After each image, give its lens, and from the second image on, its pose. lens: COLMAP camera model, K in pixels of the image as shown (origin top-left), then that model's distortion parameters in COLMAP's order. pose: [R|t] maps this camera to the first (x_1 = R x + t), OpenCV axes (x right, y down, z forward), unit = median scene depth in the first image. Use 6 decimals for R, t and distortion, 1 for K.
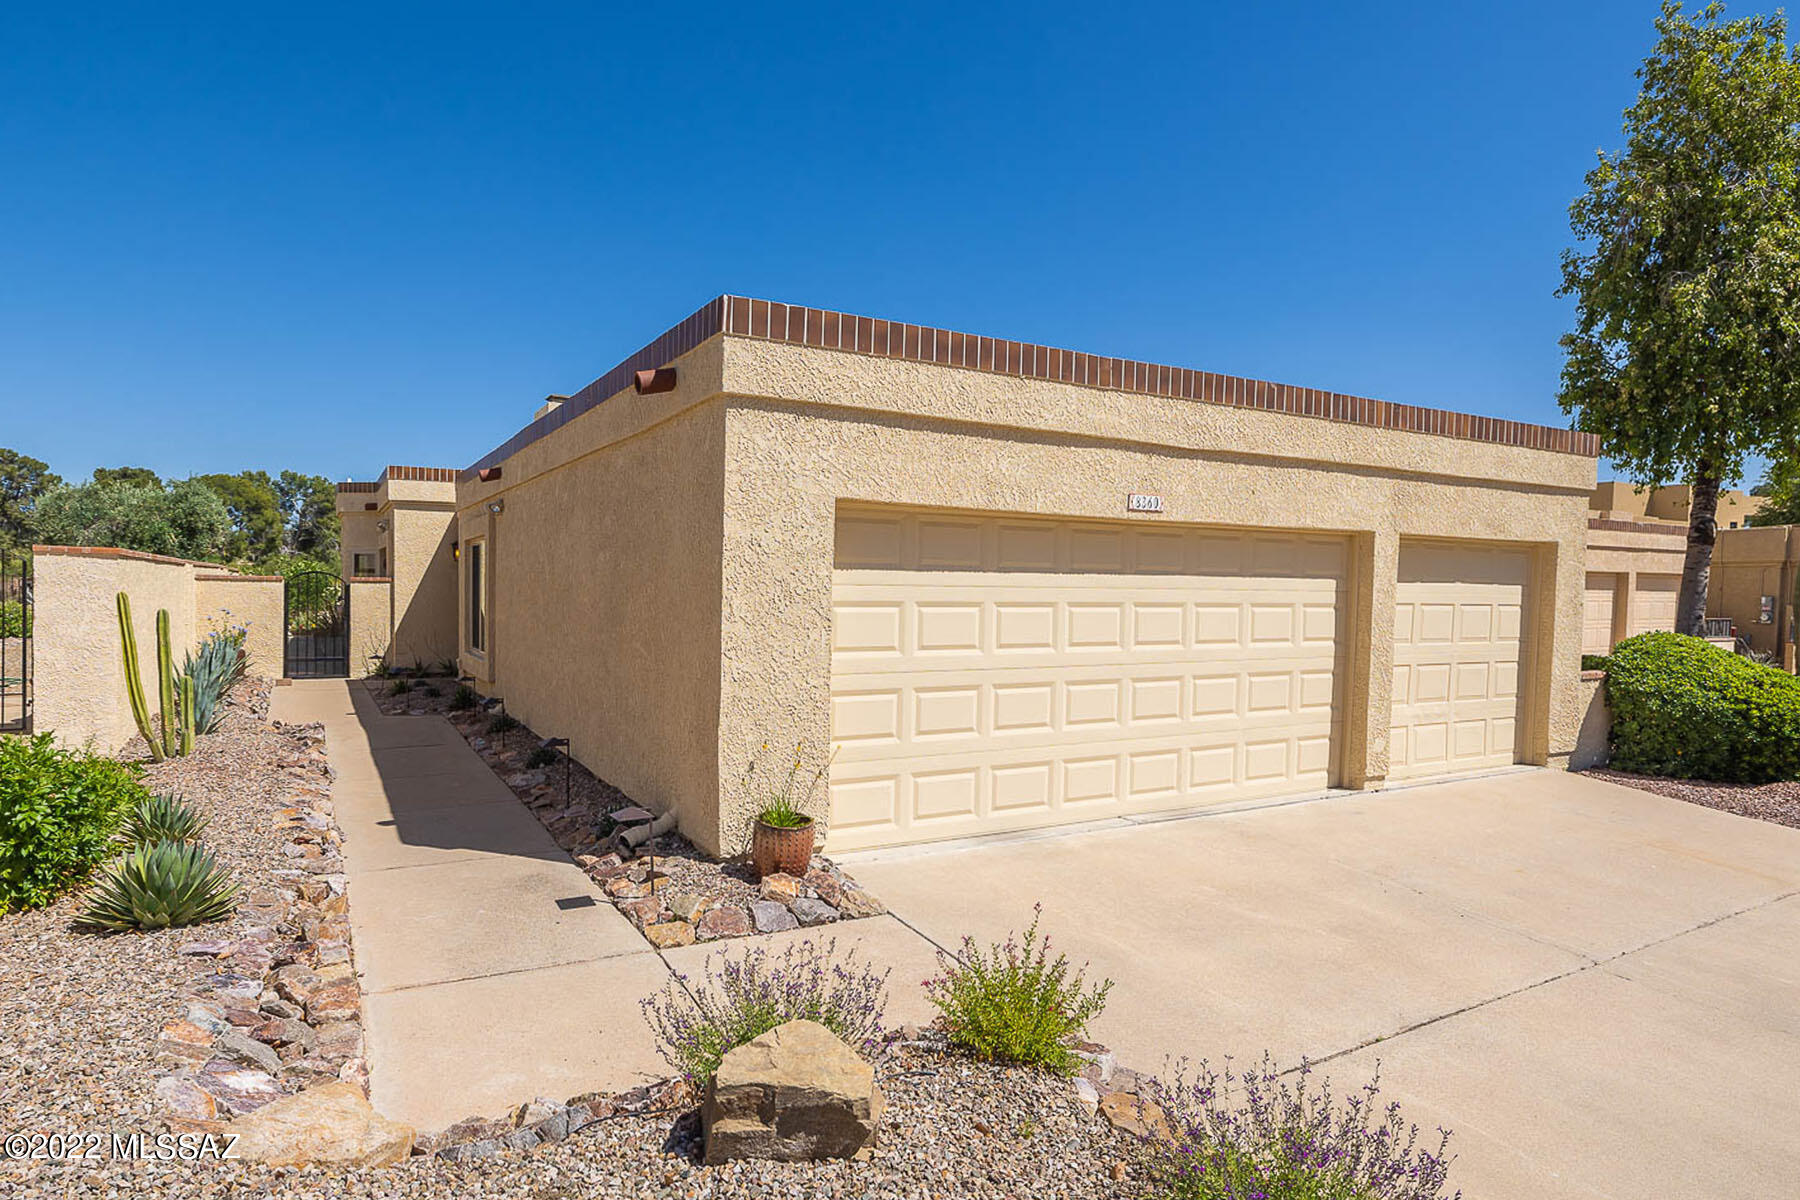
lens RADIAL K [[903.0, 0, 896.5], [0, 903.0, 618.8], [0, 0, 1]] dist [-0.003376, -0.000529]
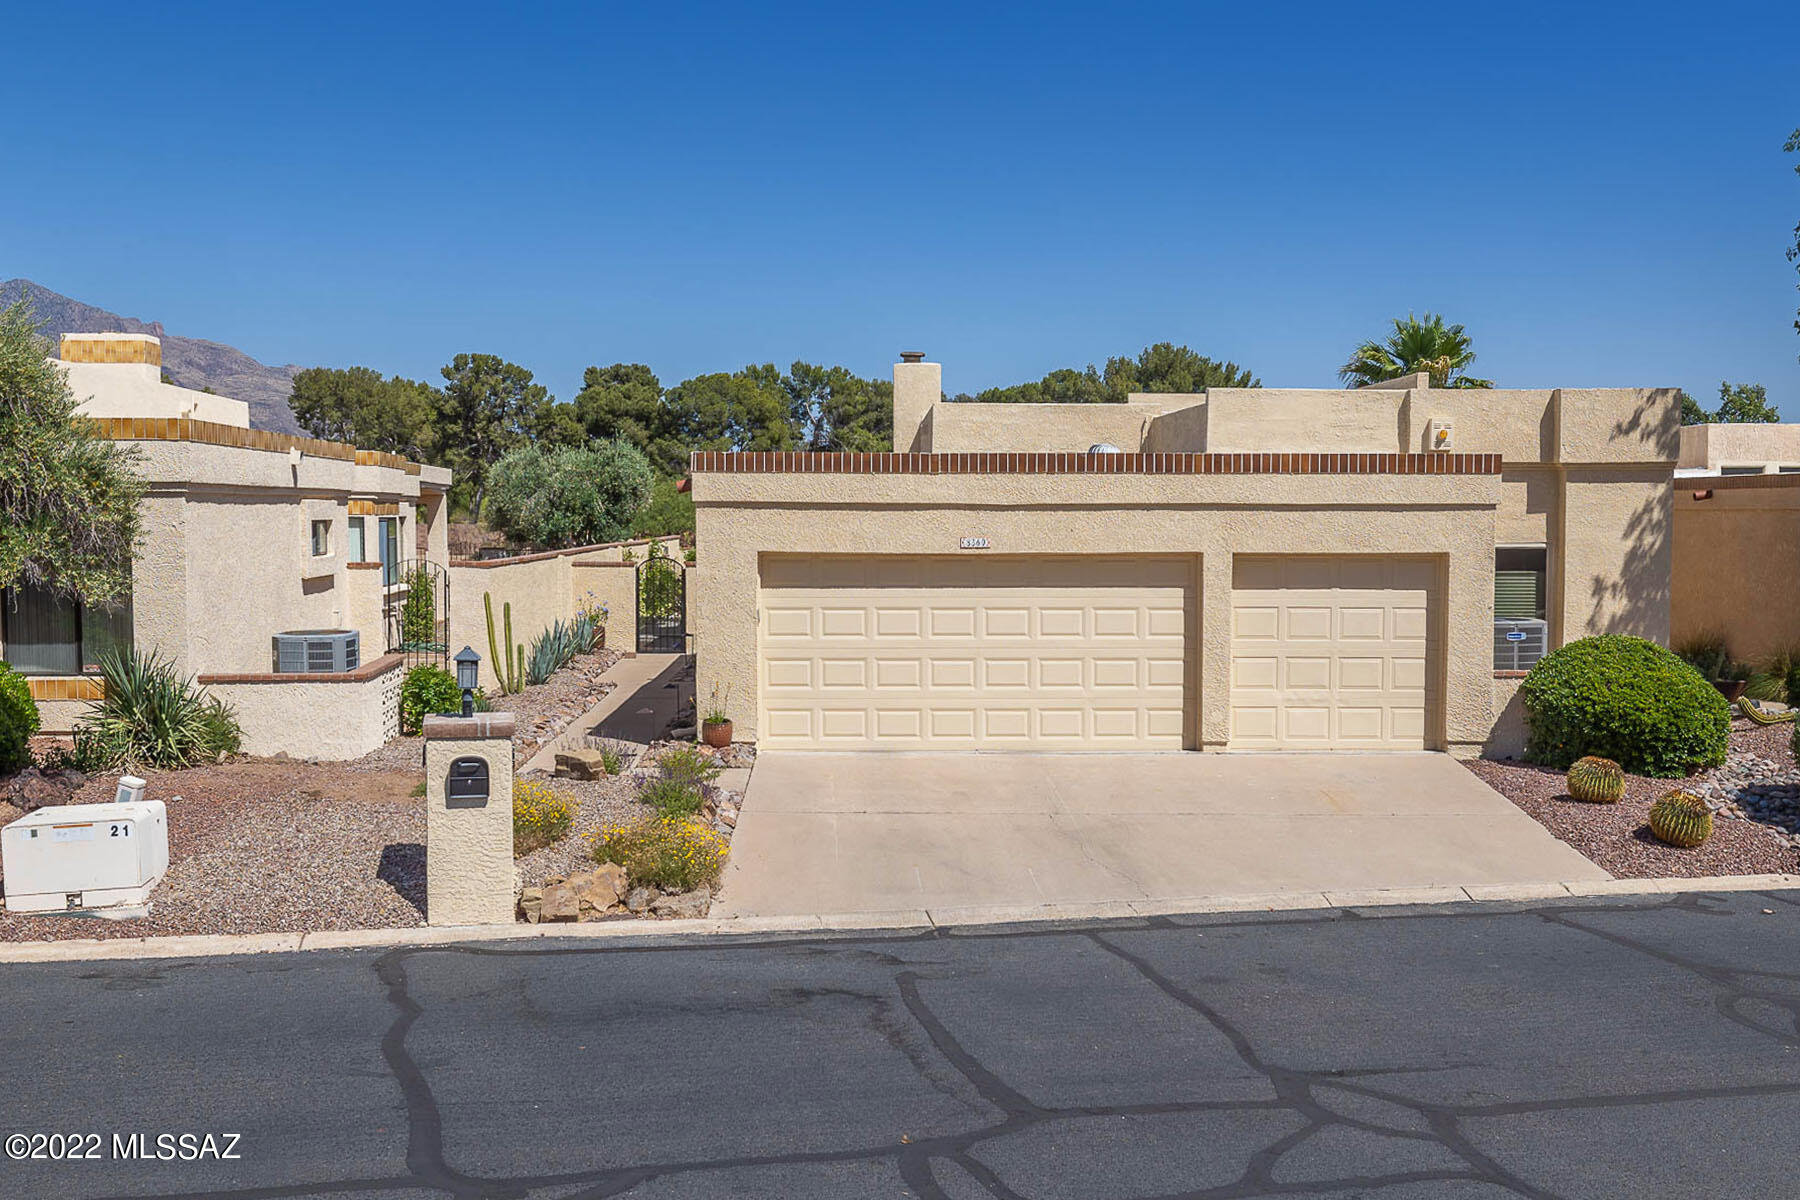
lens RADIAL K [[1351.6, 0, 900.0], [0, 1351.6, 600.0], [0, 0, 1]] dist [0.008822, 0.002600]
pose [[0.888434, 0.008464, -0.458926, 1.017237], [-0.004503, 0.999943, 0.009724, -0.044022], [0.458982, -0.006573, 0.888421, -0.916220]]
